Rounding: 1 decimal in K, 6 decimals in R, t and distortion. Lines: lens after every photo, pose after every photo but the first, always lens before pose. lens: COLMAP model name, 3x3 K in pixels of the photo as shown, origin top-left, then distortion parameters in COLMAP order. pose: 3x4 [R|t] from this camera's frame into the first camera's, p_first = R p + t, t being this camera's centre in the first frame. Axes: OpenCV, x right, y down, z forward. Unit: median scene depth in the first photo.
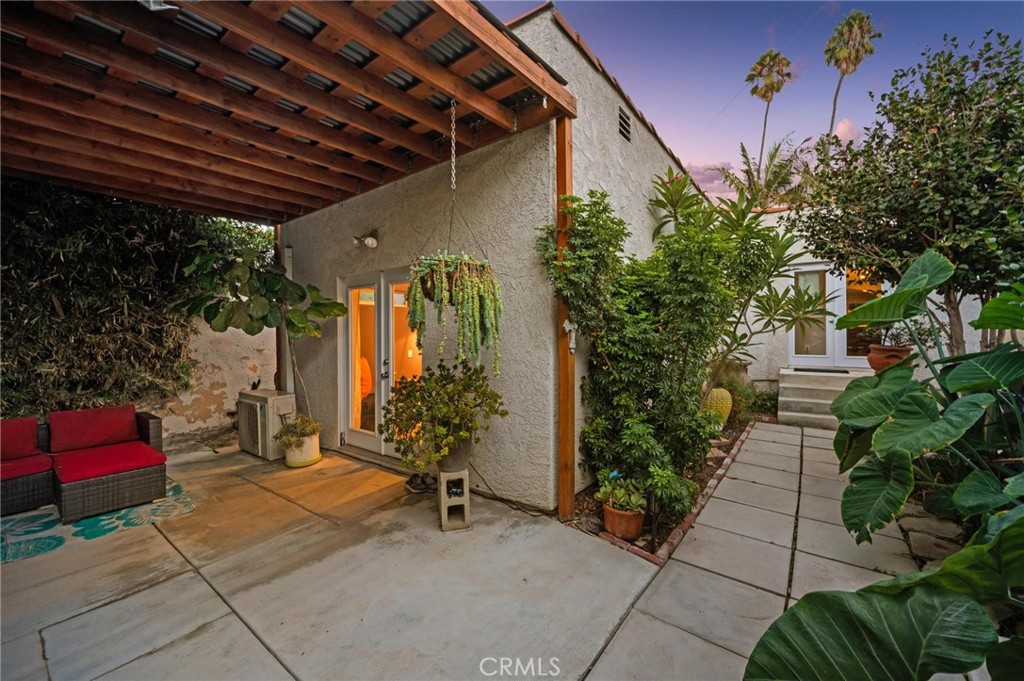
lens RADIAL K [[402.8, 0, 510.7], [0, 402.8, 334.8], [0, 0, 1]] dist [-0.002842, -0.000310]
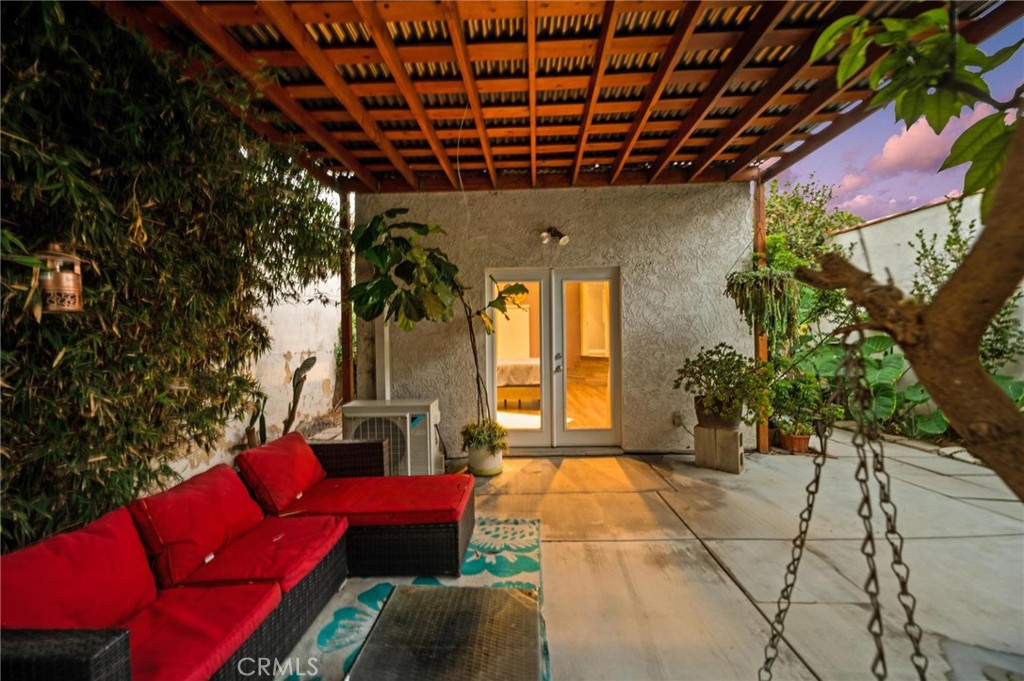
lens RADIAL K [[402.8, 0, 510.7], [0, 402.8, 334.8], [0, 0, 1]] dist [-0.002842, -0.000310]
pose [[0.815014, -0.002882, 0.579435, -1.402048], [0.010959, 0.999885, -0.010442, 0.029906], [-0.579338, 0.014860, 0.814952, 0.313127]]
